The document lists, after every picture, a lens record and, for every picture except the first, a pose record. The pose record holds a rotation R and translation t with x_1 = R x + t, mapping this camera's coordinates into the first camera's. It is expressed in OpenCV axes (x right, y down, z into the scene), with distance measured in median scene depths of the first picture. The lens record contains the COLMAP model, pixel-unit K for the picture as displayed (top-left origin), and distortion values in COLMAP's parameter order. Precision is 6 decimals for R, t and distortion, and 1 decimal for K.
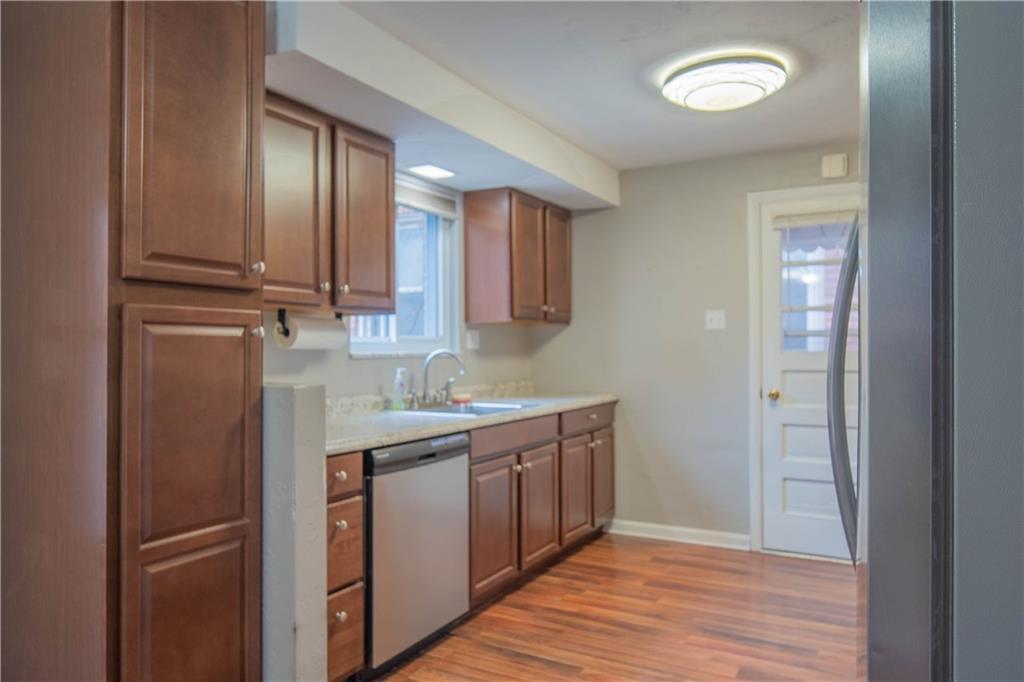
lens RADIAL K [[695.2, 0, 513.9], [0, 695.2, 337.0], [0, 0, 1]] dist [-0.005949, -0.003122]
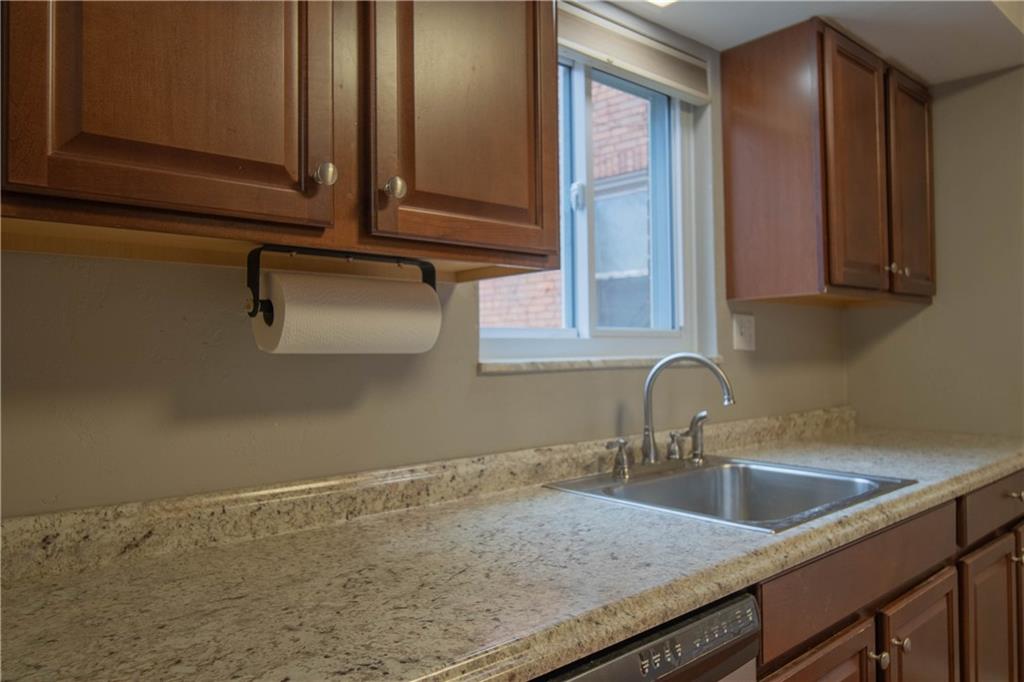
lens RADIAL K [[695.2, 0, 513.9], [0, 695.2, 337.0], [0, 0, 1]] dist [-0.005949, -0.003122]
pose [[0.938207, -0.013480, -0.345813, -0.043775], [0.012851, 0.999909, -0.004113, 0.007370], [0.345836, -0.000586, 0.938295, 0.487573]]
